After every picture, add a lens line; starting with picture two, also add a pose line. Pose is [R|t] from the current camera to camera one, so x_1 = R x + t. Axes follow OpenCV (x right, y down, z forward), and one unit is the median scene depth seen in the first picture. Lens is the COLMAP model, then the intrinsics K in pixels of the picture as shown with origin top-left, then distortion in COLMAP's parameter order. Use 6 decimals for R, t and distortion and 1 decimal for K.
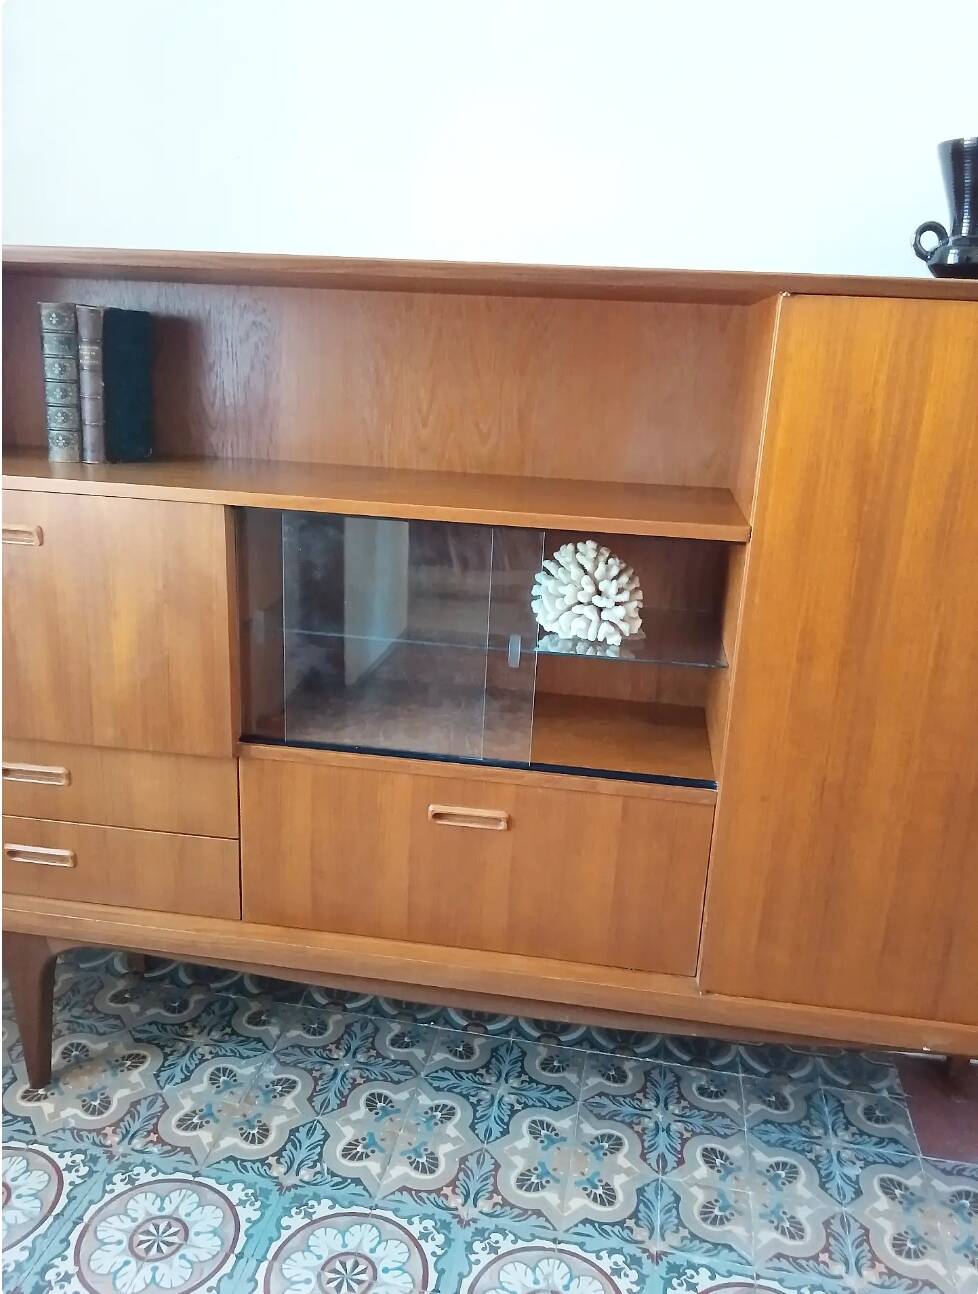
lens RADIAL K [[1055.6, 0, 496.3], [0, 1055.6, 663.2], [0, 0, 1]] dist [0.030440, -0.042063]
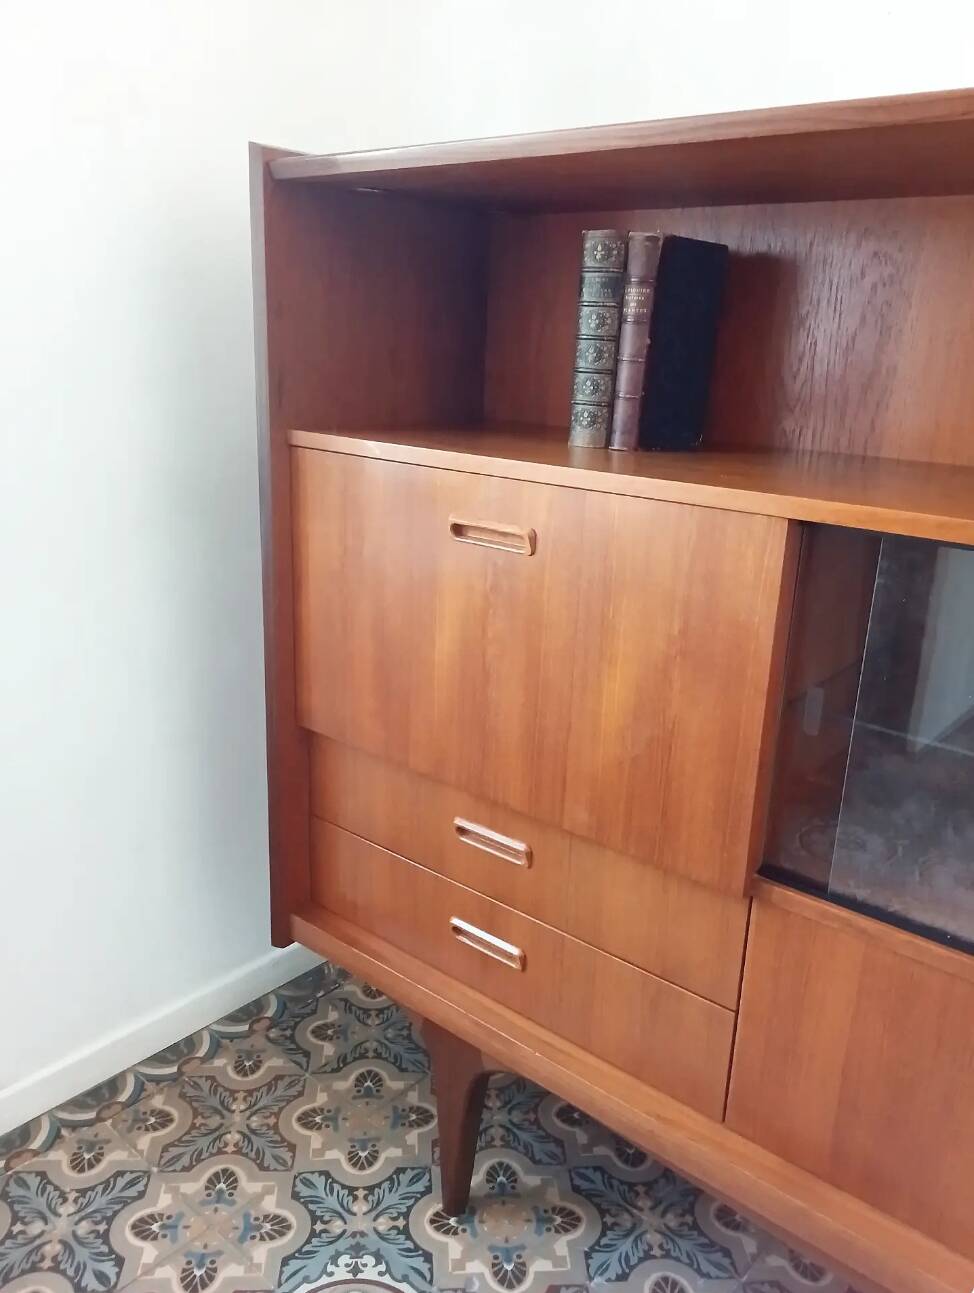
lens RADIAL K [[1054.8, 0, 477.4], [0, 1054.8, 655.2], [0, 0, 1]] dist [0.030440, -0.042063]
pose [[0.857186, 0.138576, -0.496012, -0.079280], [-0.145236, 0.989073, 0.025337, -0.050075], [0.494103, 0.050320, 0.867946, 0.314913]]
